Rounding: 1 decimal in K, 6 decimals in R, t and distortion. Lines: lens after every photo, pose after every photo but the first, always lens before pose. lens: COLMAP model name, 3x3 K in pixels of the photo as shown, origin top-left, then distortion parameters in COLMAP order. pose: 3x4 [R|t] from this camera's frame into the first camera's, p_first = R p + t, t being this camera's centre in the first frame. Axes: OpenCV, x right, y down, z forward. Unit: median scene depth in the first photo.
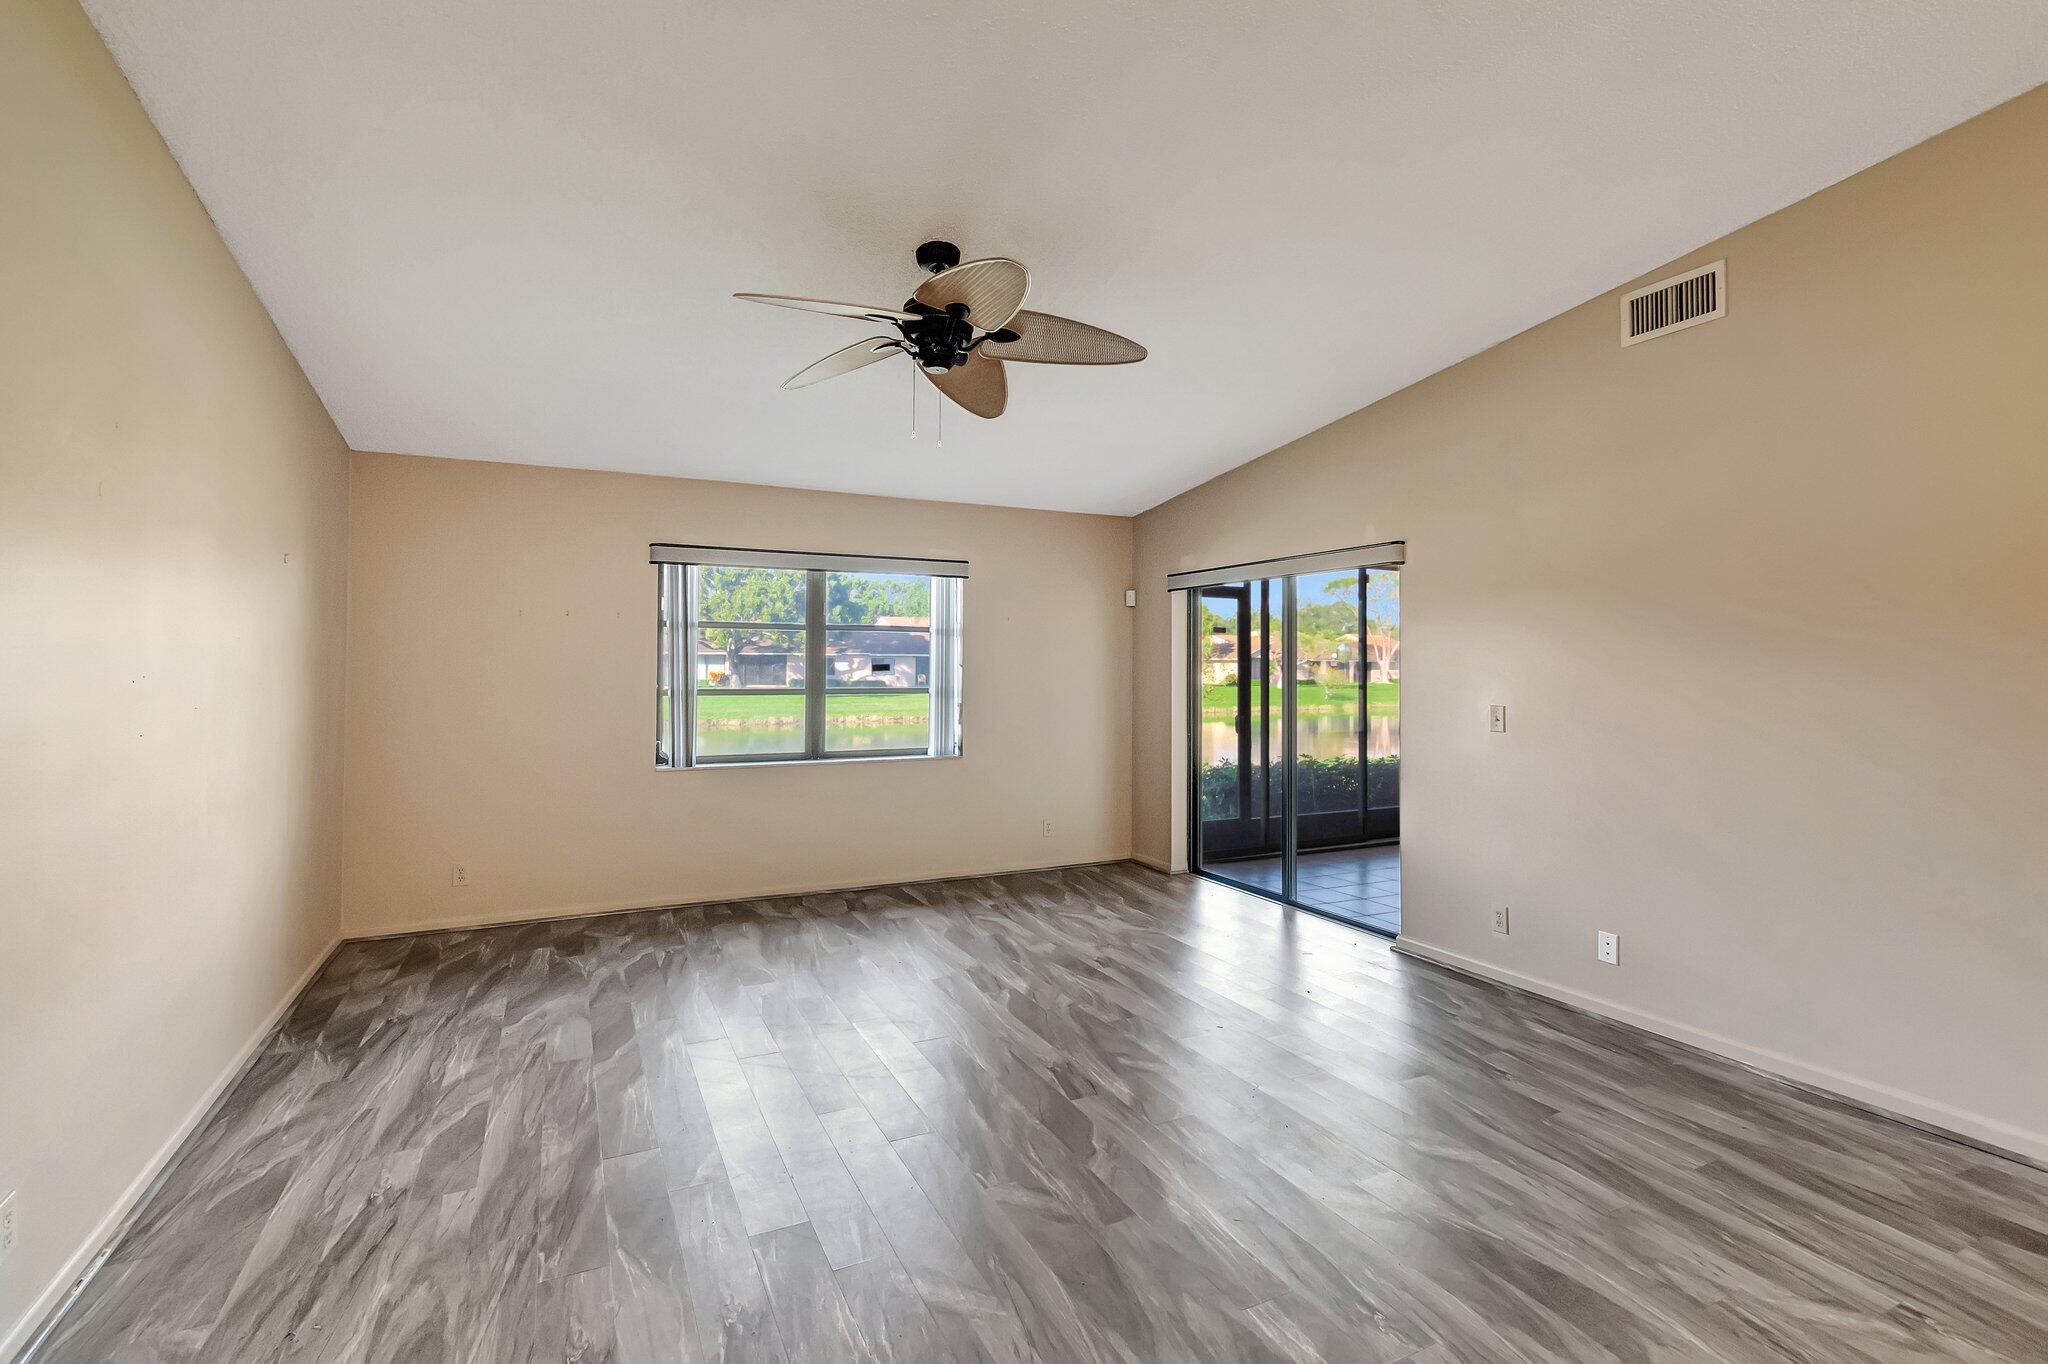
lens RADIAL K [[921.0, 0, 999.8], [0, 921.0, 688.5], [0, 0, 1]] dist [0.029312, -0.019373]
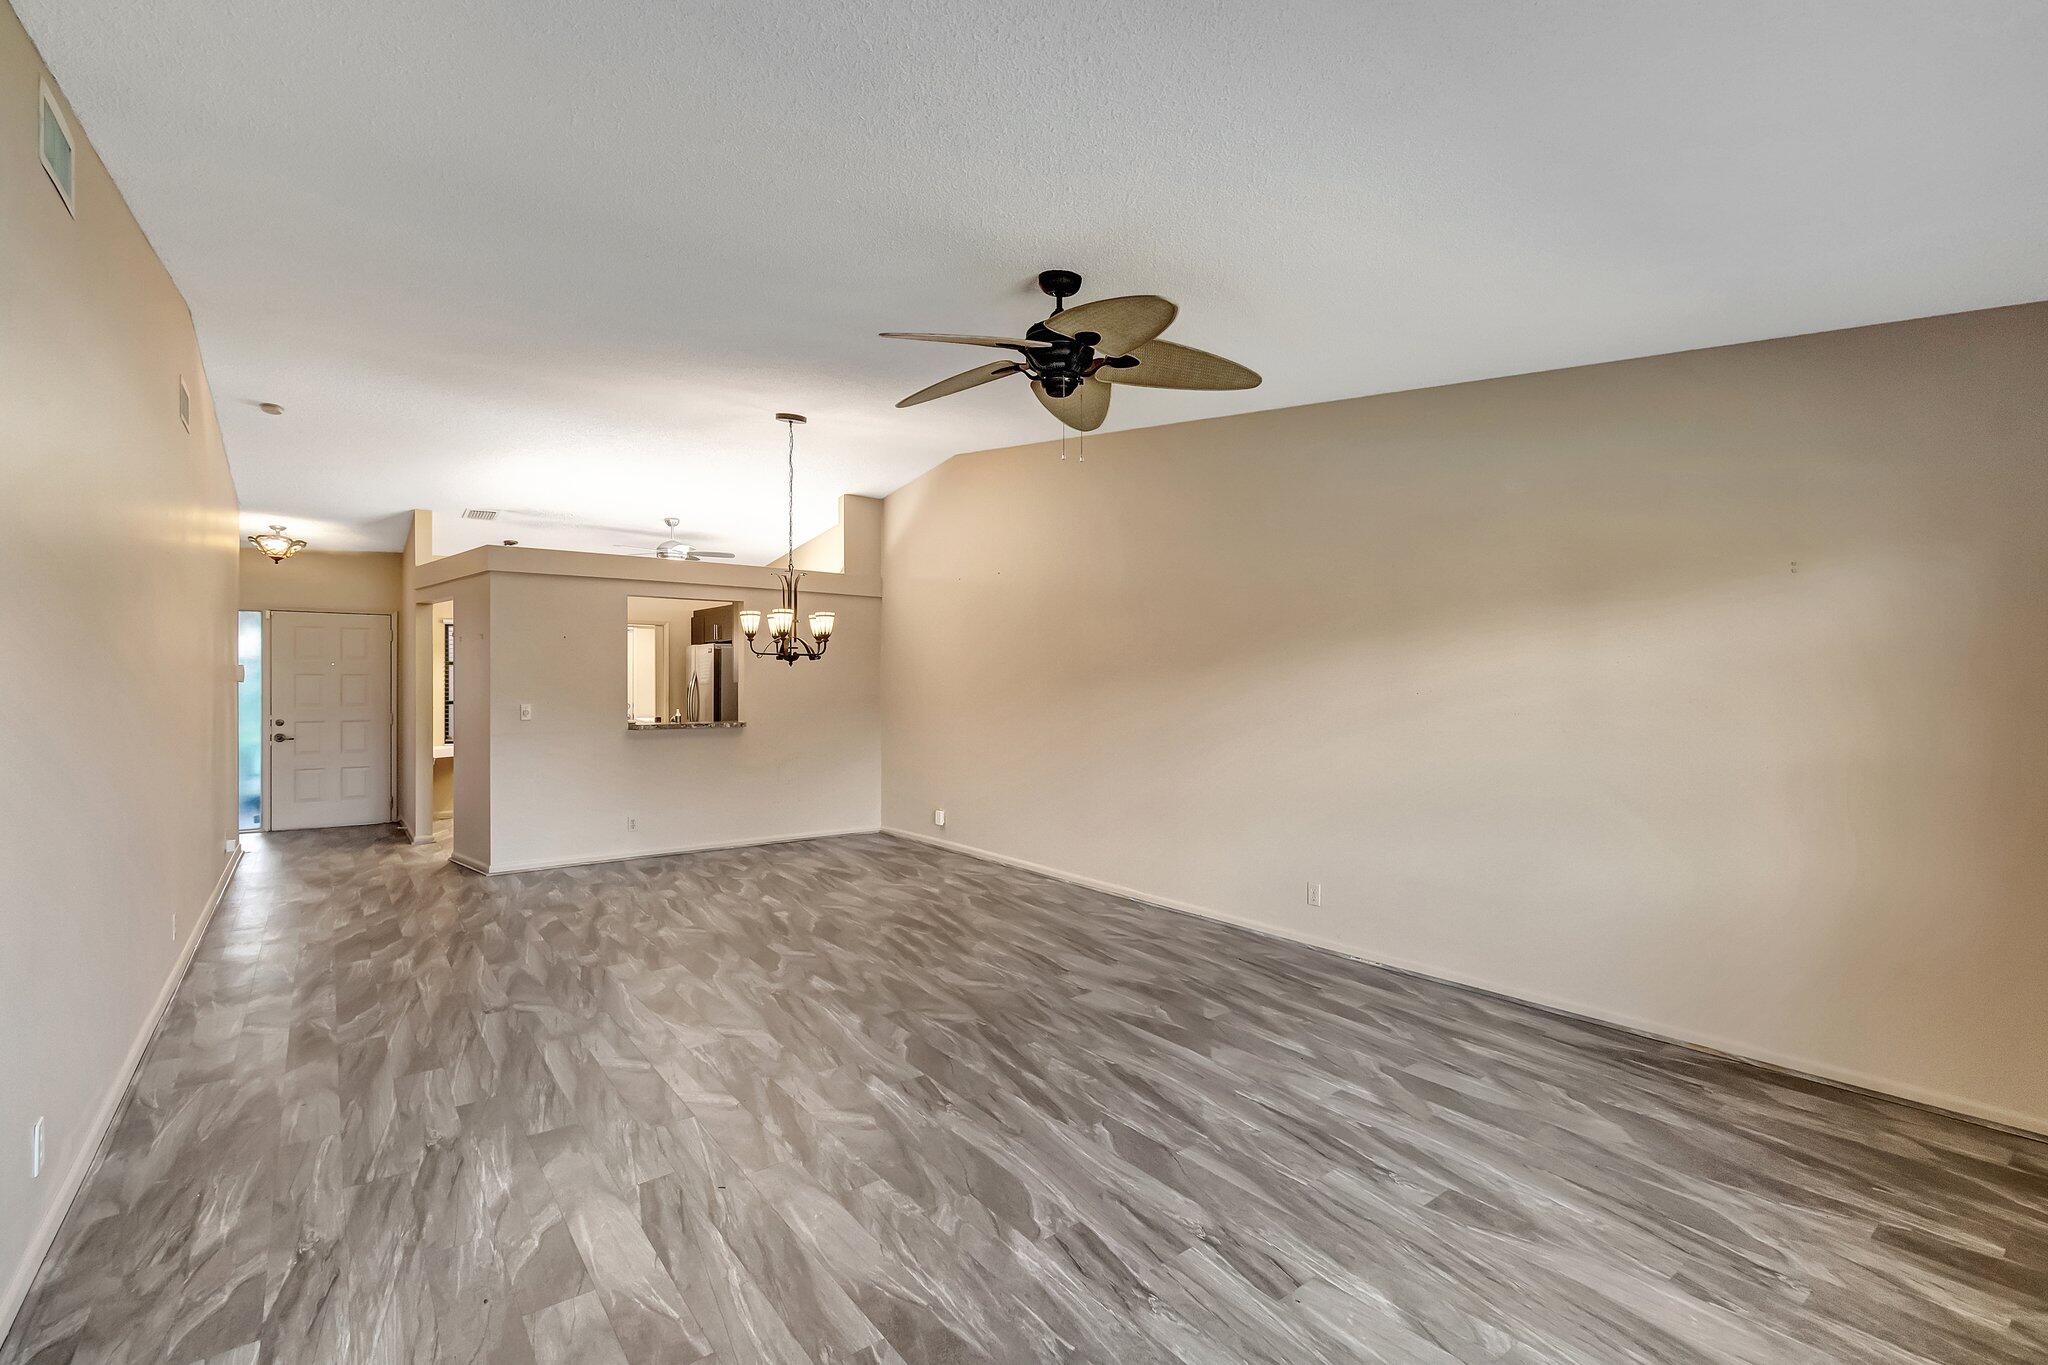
lens RADIAL K [[921.0, 0, 999.8], [0, 921.0, 689.0], [0, 0, 1]] dist [0.029312, -0.019373]
pose [[-0.983017, -0.003469, -0.183482, 0.178237], [-0.008554, 0.999601, 0.026932, -0.042195], [0.183315, 0.028044, -0.982654, 1.924277]]
